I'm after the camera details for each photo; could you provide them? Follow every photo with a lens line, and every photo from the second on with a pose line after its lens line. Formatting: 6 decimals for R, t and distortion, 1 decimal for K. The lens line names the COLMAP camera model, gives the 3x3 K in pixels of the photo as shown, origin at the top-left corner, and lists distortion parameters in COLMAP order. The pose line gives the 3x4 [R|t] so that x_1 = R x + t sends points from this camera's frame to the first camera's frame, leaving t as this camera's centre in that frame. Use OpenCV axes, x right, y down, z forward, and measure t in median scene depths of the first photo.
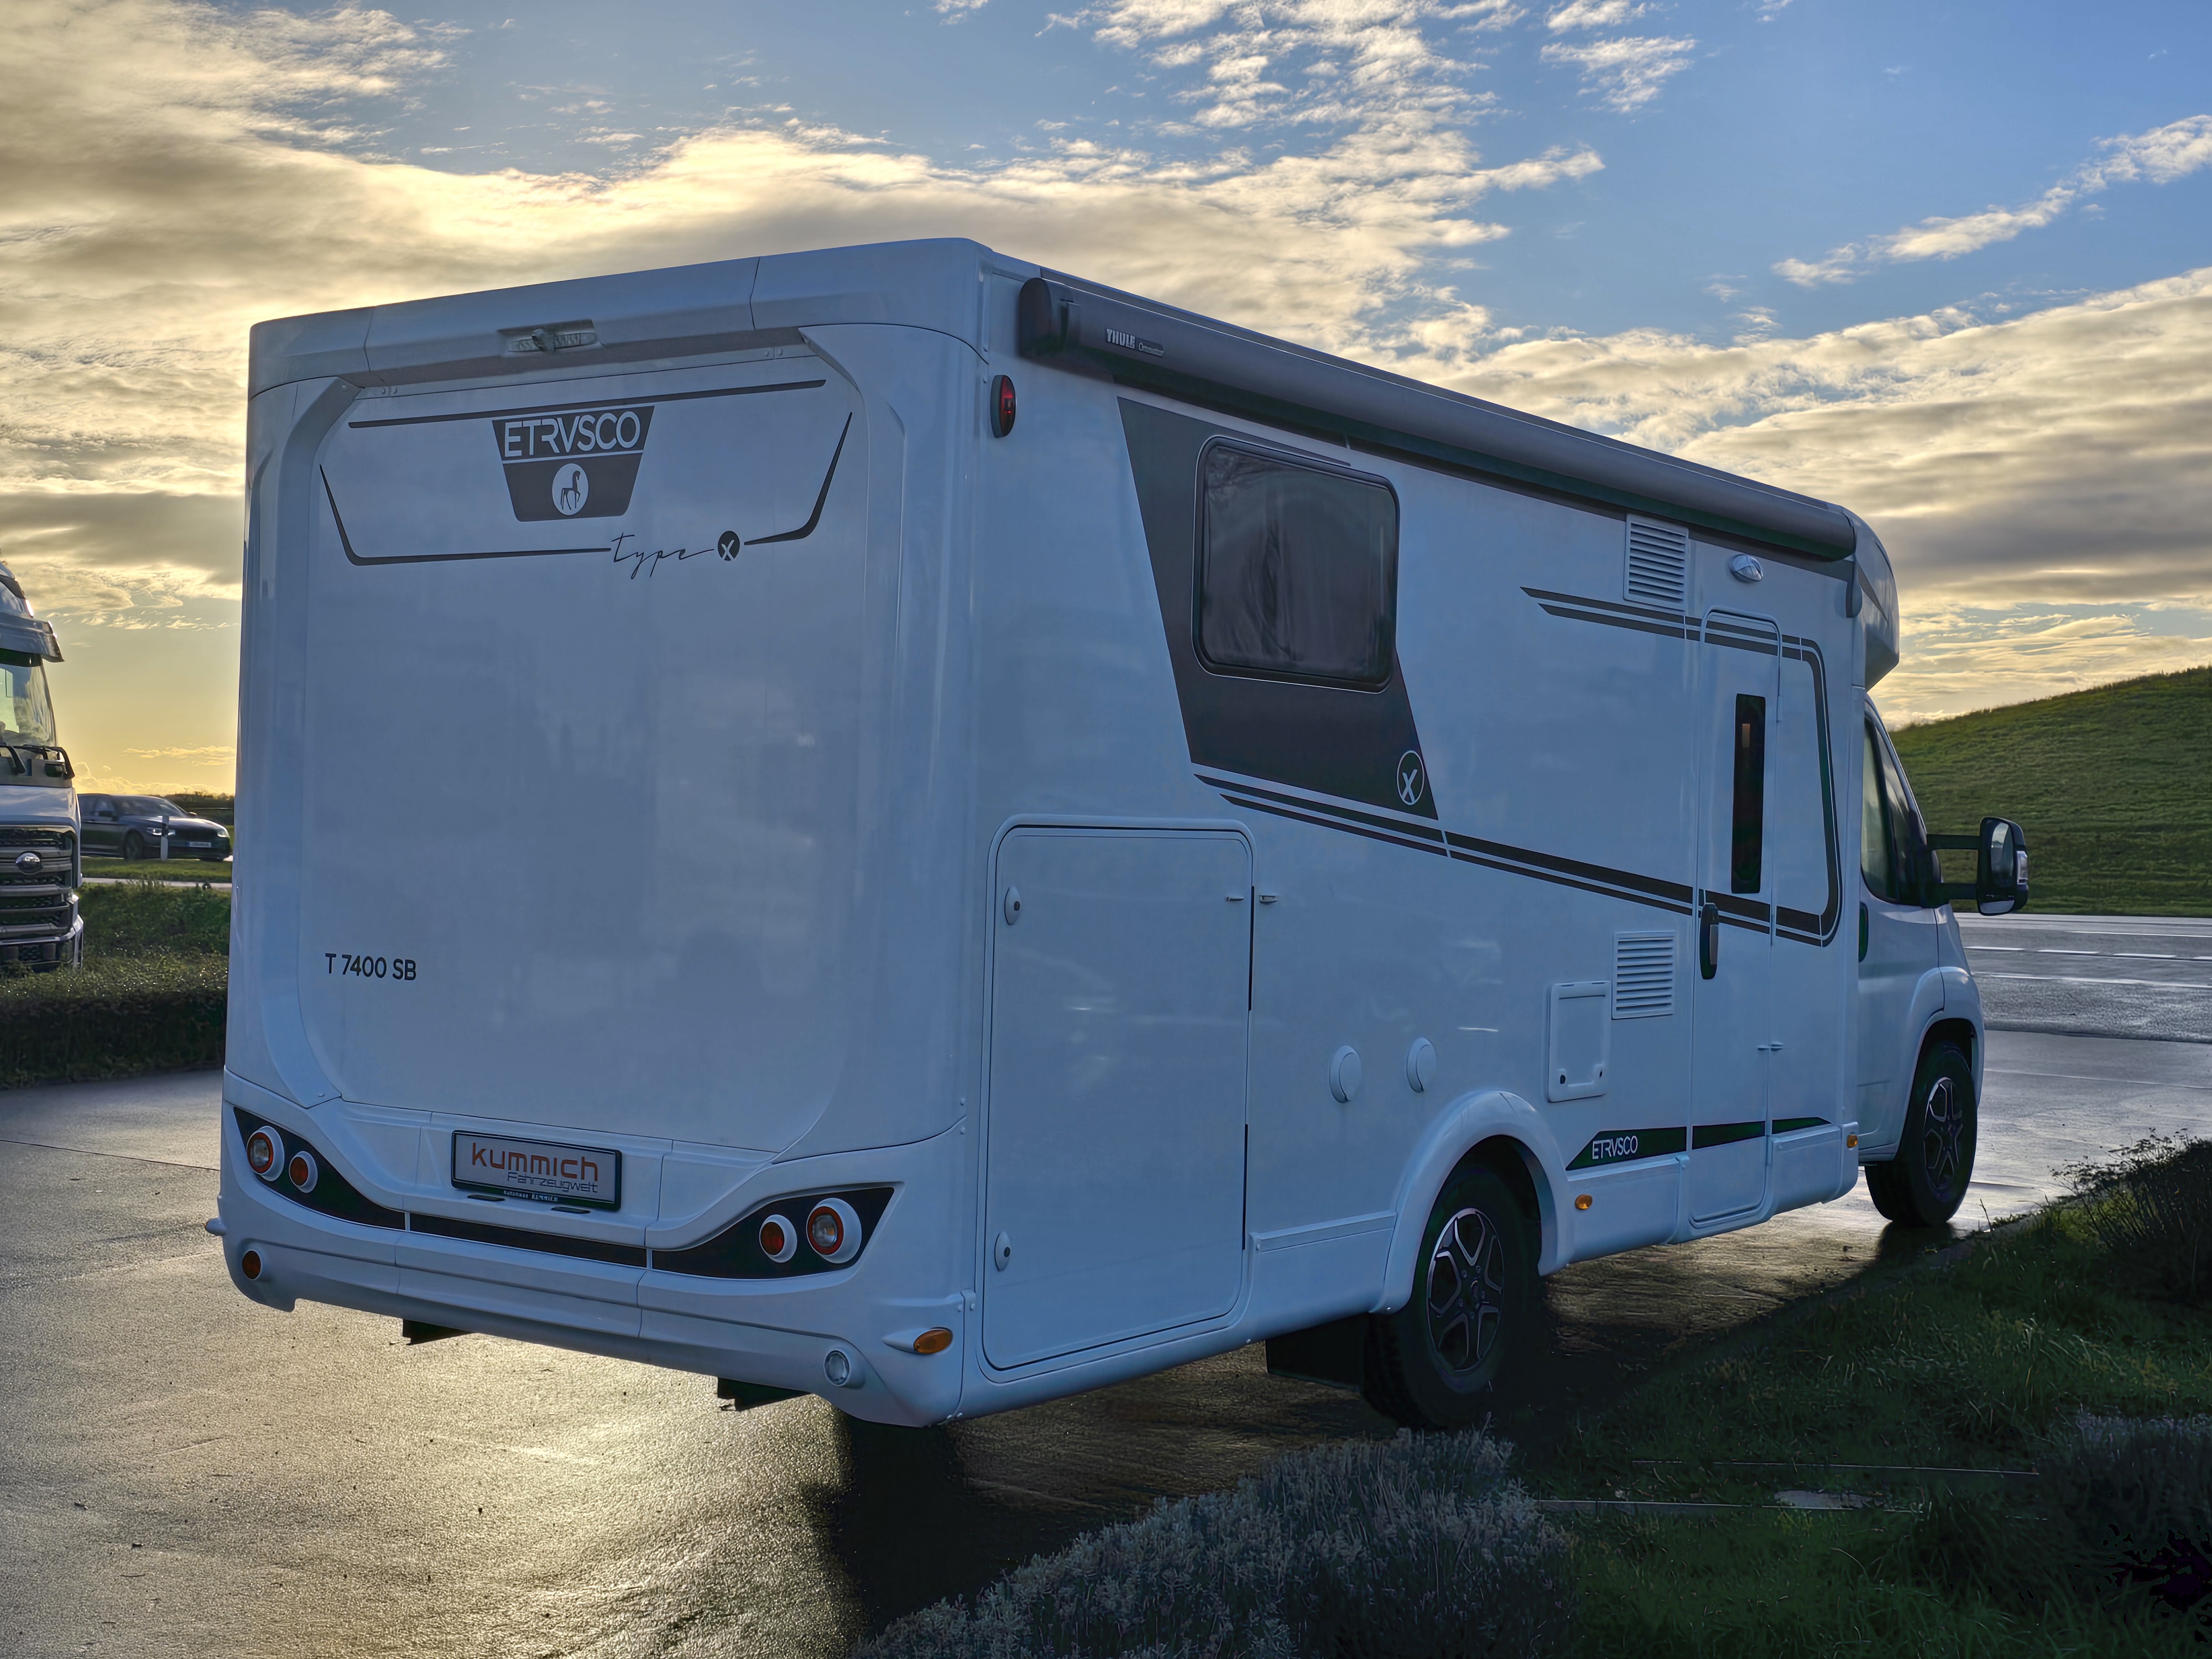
lens RADIAL K [[2698.9, 0, 1100.7], [0, 2698.9, 818.6], [0, 0, 1]] dist [0.203509, -1.178075]
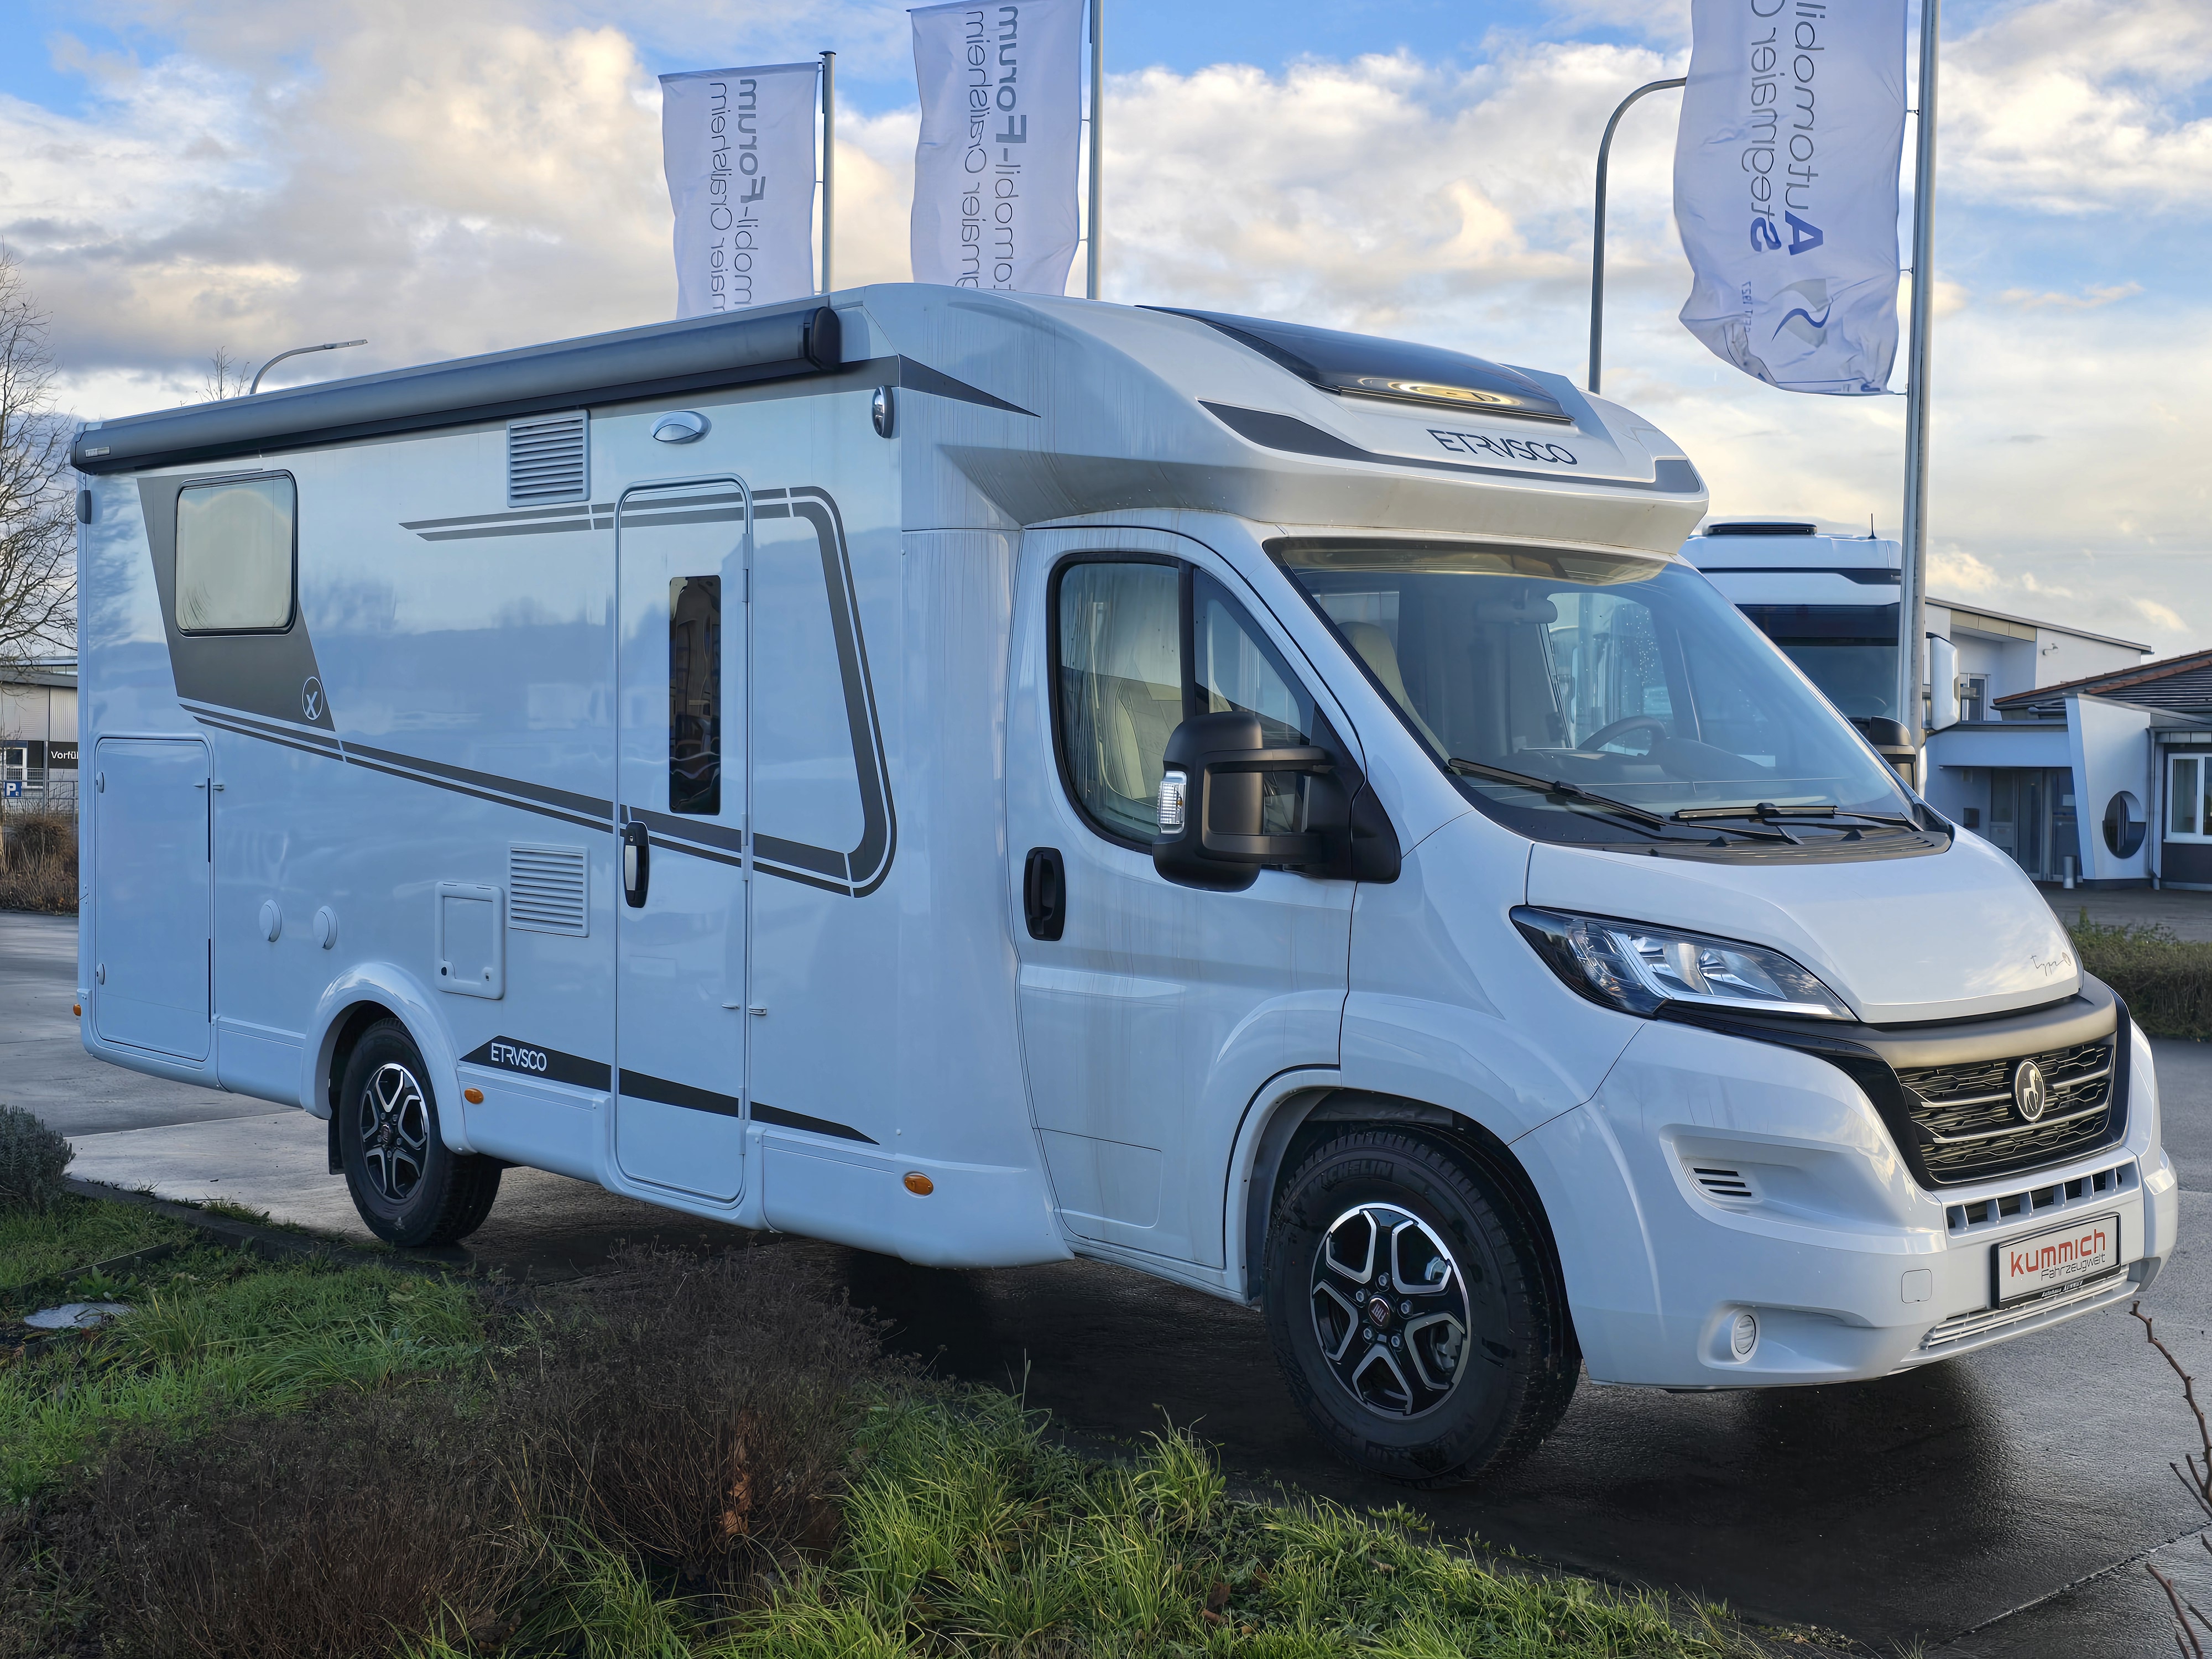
lens RADIAL K [[2698.9, 0, 1100.7], [0, 2698.9, 818.6], [0, 0, 1]] dist [0.203509, -1.178075]
pose [[-0.196501, 0.010549, -0.980447, 1.117782], [-0.010046, 0.999868, 0.012771, 0.018392], [0.980452, 0.012360, -0.196369, 1.395779]]
